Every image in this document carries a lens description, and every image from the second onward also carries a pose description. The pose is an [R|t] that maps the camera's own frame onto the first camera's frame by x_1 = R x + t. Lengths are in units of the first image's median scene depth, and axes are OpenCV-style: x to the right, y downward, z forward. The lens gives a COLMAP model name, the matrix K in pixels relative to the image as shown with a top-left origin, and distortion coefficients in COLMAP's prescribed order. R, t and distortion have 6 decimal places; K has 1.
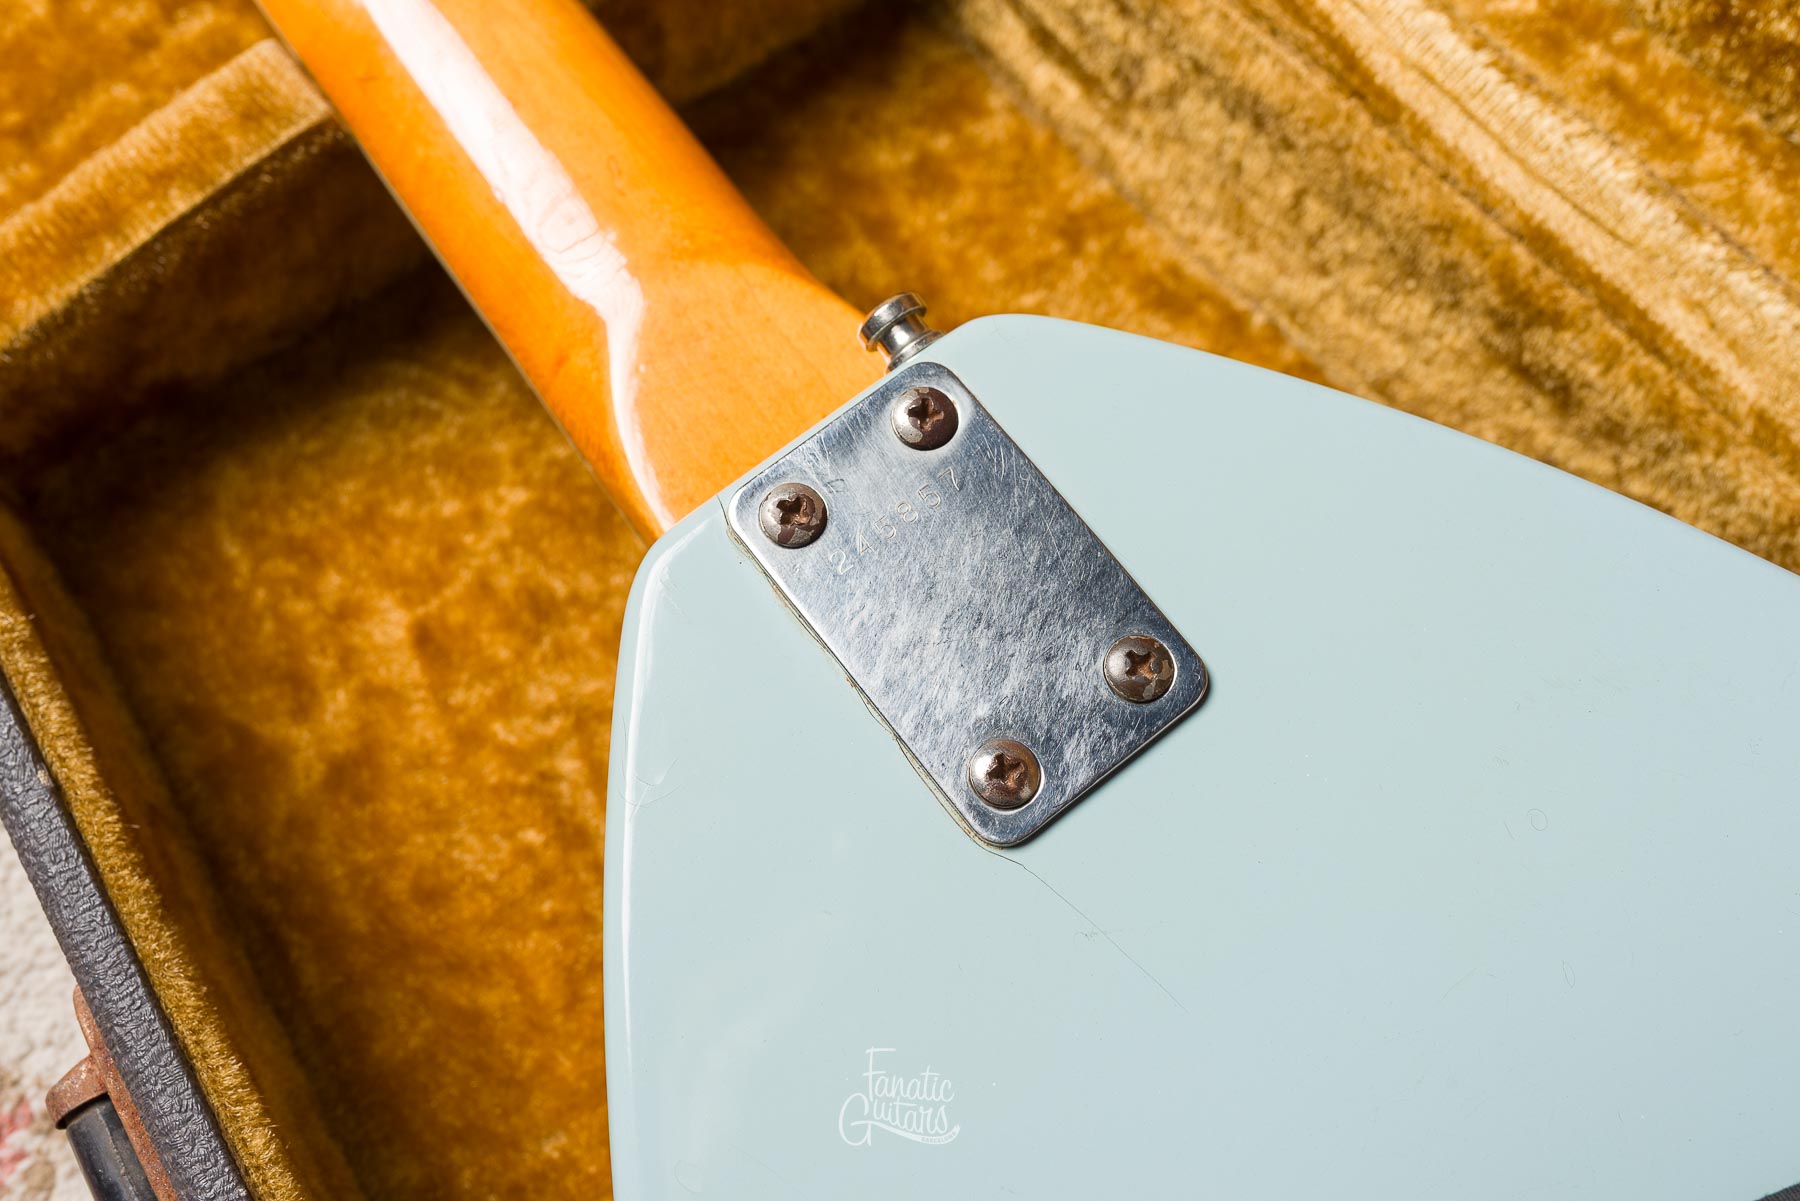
lens RADIAL K [[1828.3, 0, 900.0], [0, 1828.3, 600.5], [0, 0, 1]] dist [0.000680, 0.011372]
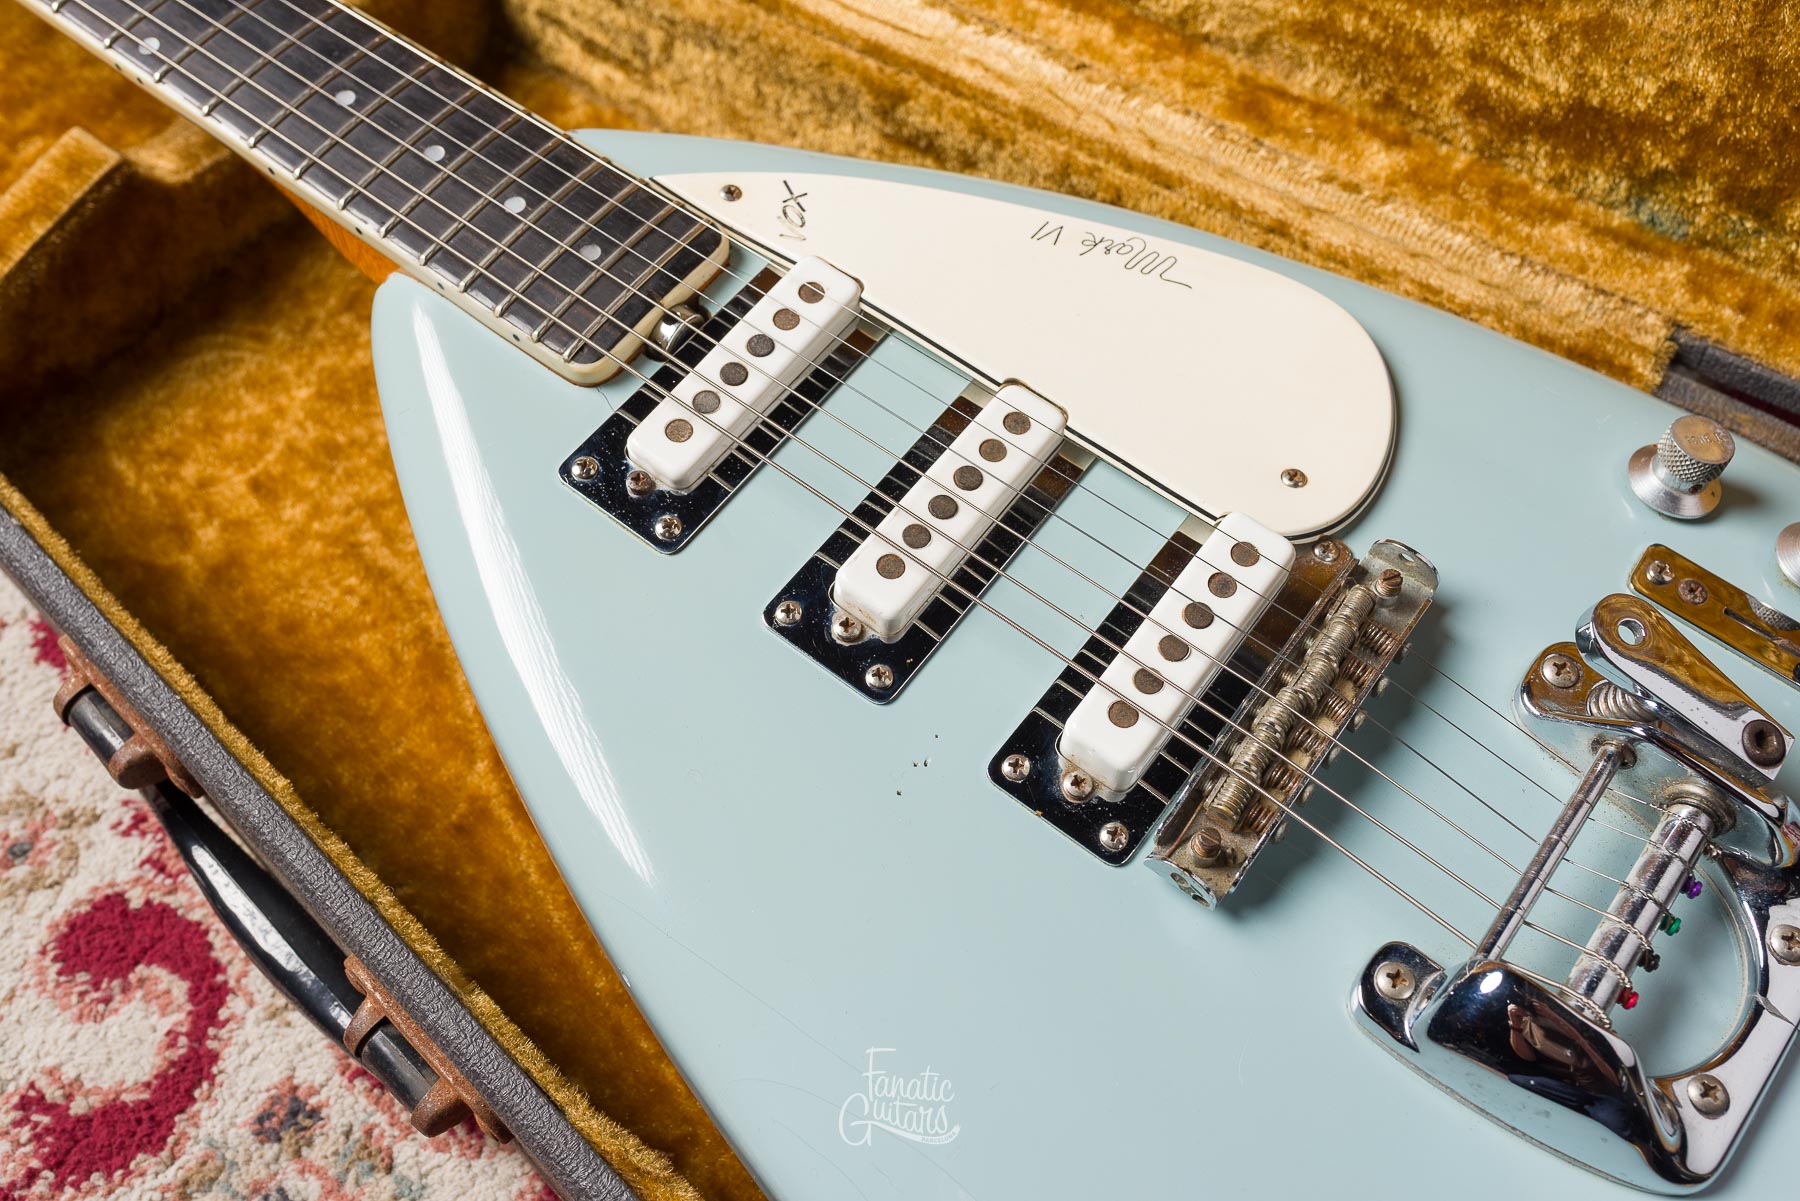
lens RADIAL K [[1777.4, 0, 900.0], [0, 1777.4, 600.5], [0, 0, 1]] dist [0.002288, -0.000242]
pose [[0.966699, -0.250654, 0.051631, 0.161136], [0.255519, 0.956589, -0.140168, 0.478596], [-0.014256, 0.148693, 0.988781, -0.468019]]
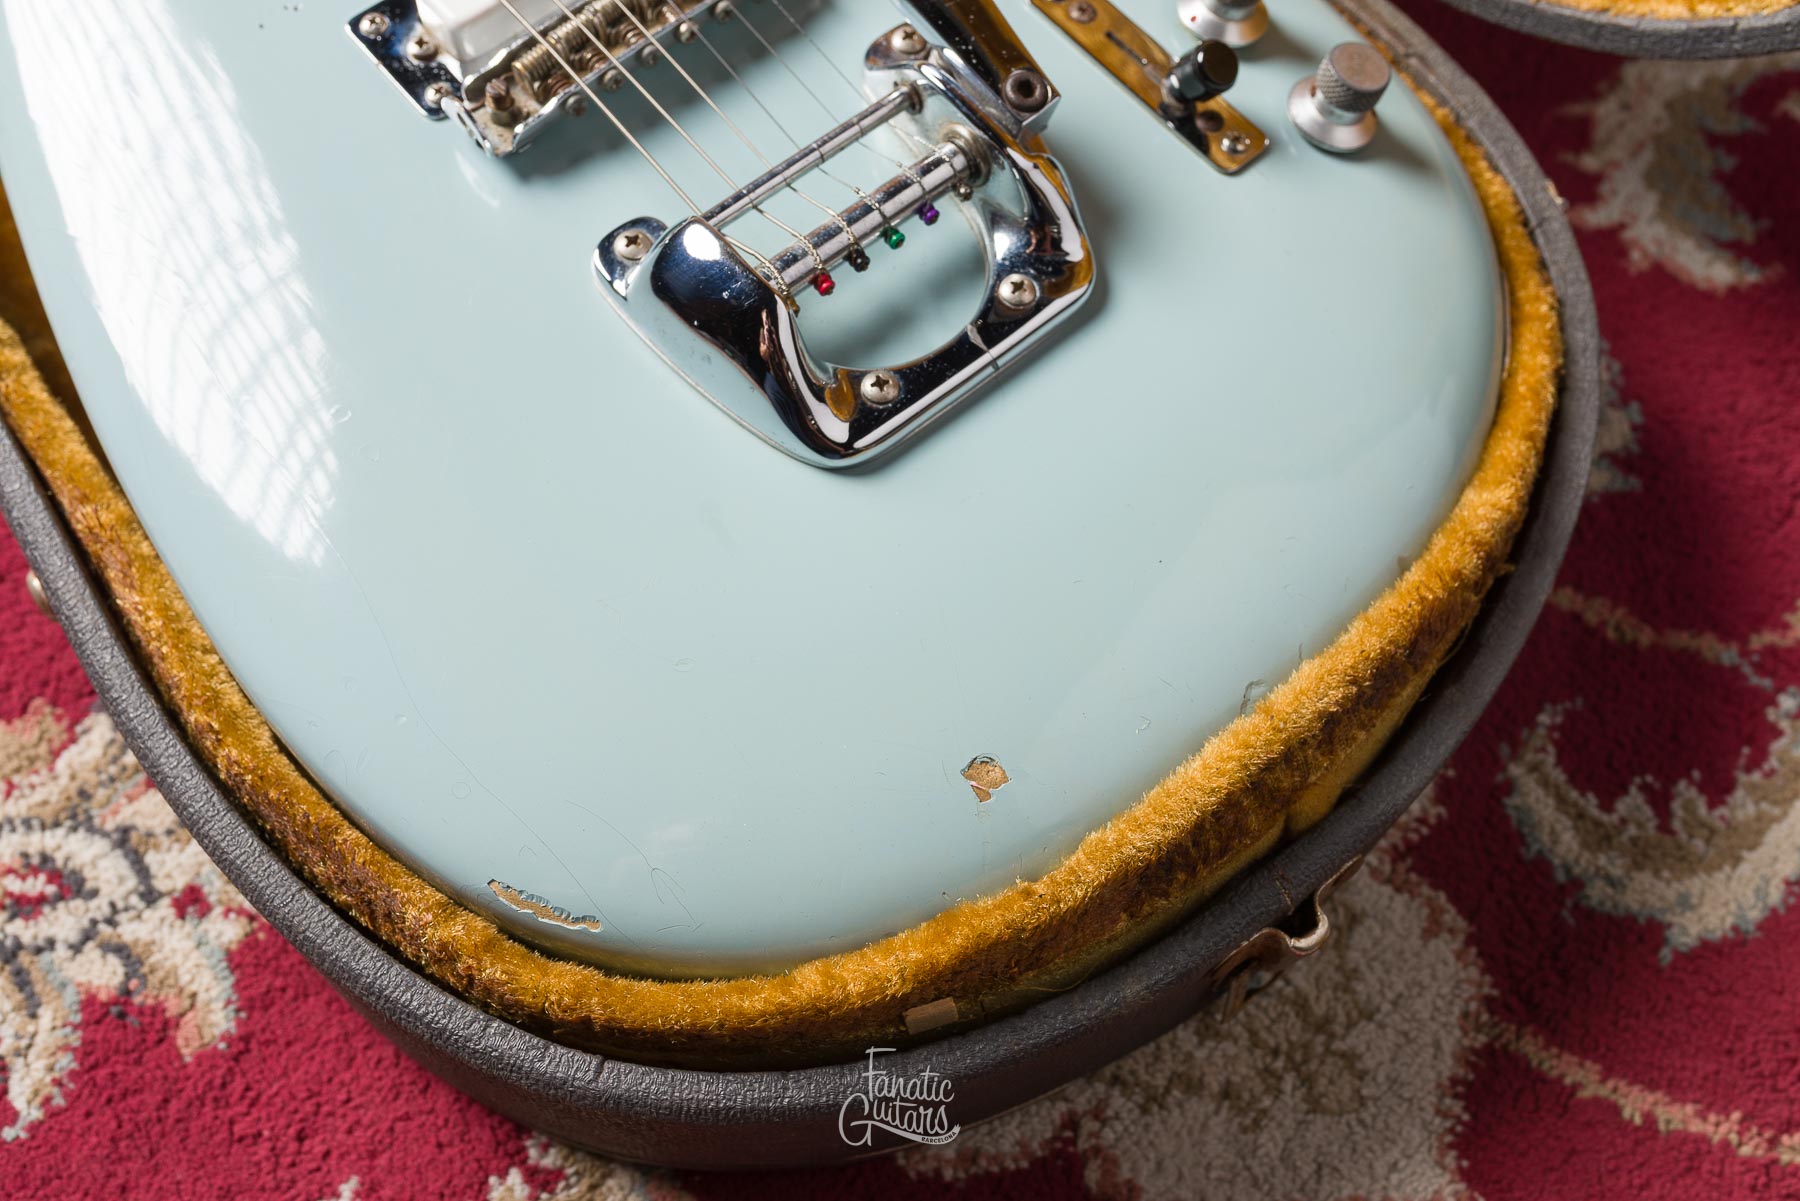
lens RADIAL K [[1788.2, 0, 900.0], [0, 1788.2, 600.5], [0, 0, 1]] dist [-0.000991, 0.004058]
pose [[0.997752, -0.060798, -0.028202, 0.613251], [0.058242, 0.994763, -0.083995, 0.934440], [0.033161, 0.082164, 0.996067, -0.499512]]
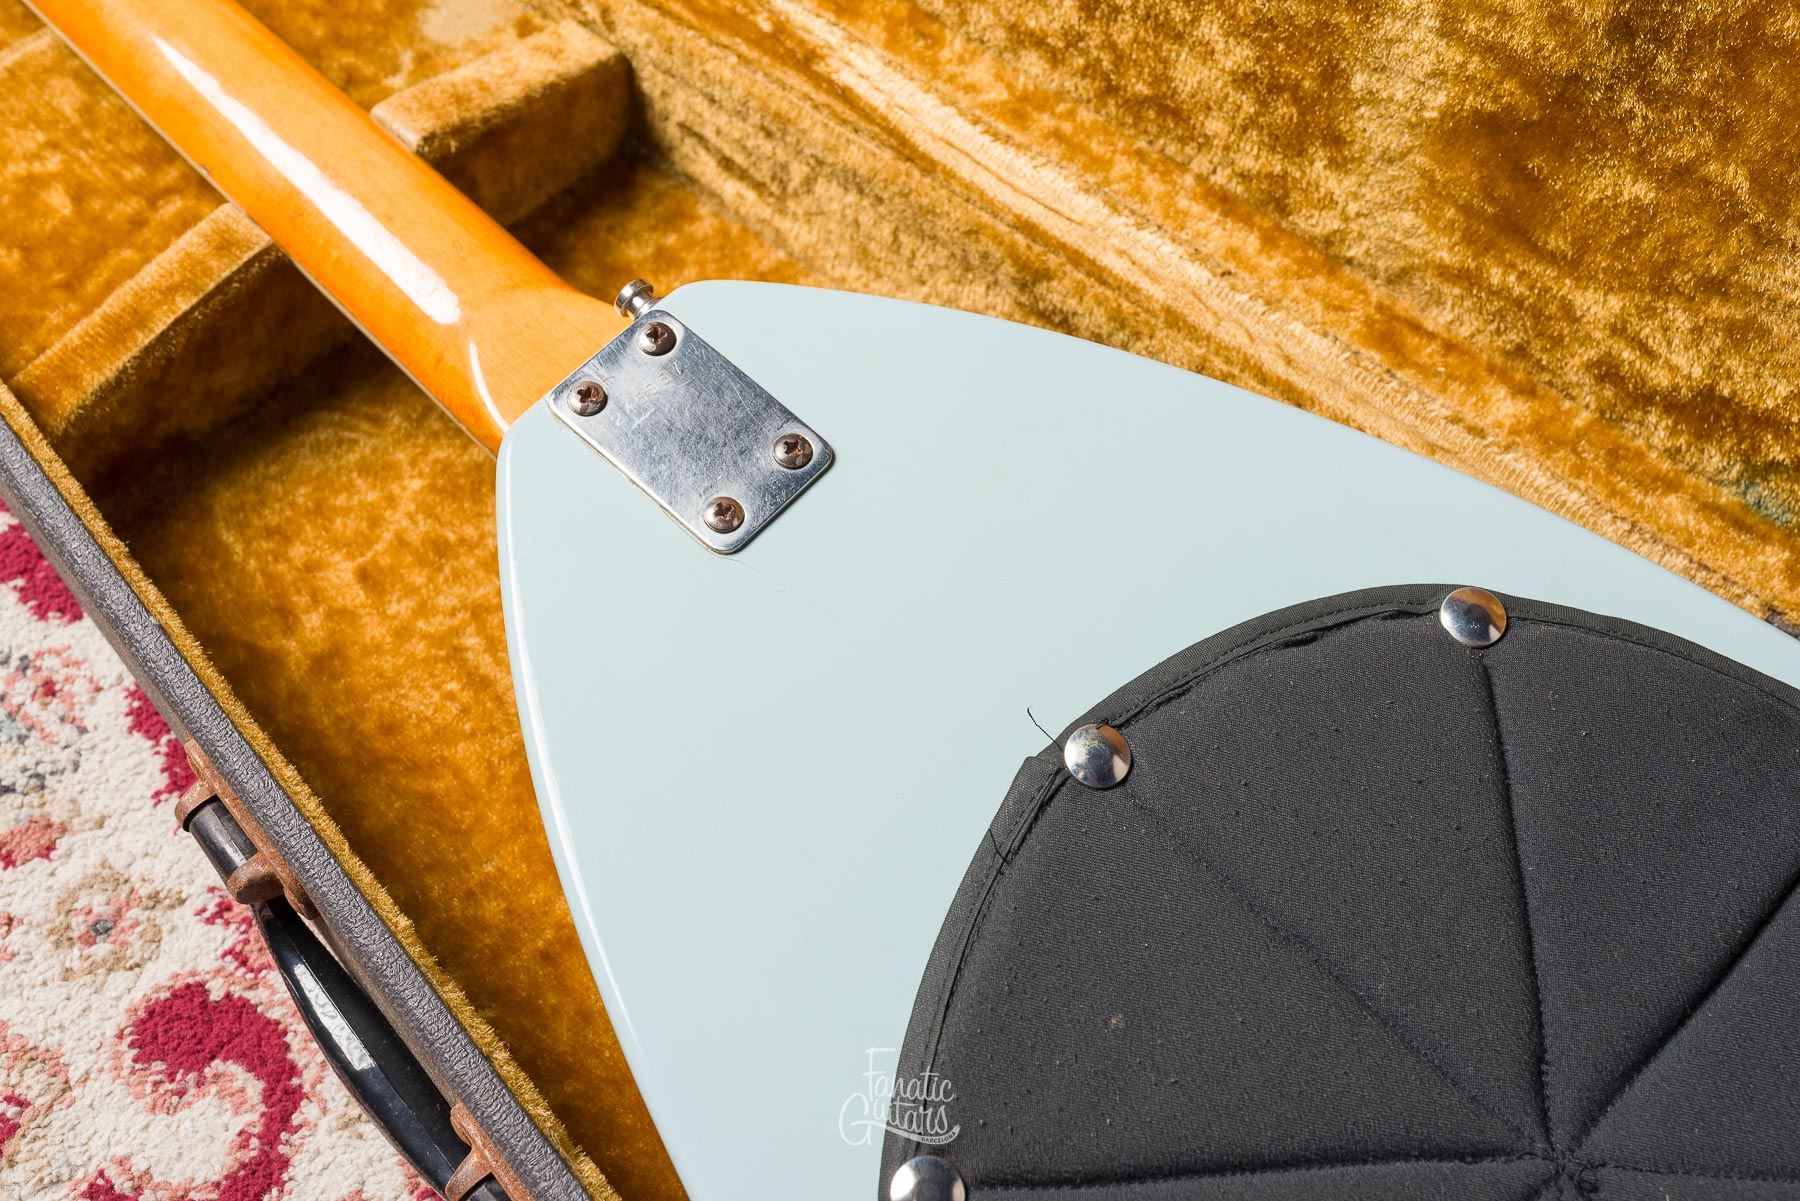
lens RADIAL K [[1768.0, 0, 900.0], [0, 1768.0, 600.5], [0, 0, 1]] dist [0.001168, -0.000679]
pose [[0.986380, -0.135546, 0.093180, 0.040250], [0.146451, 0.981621, -0.122362, 0.302072], [-0.074882, 0.134341, 0.988102, -0.508281]]
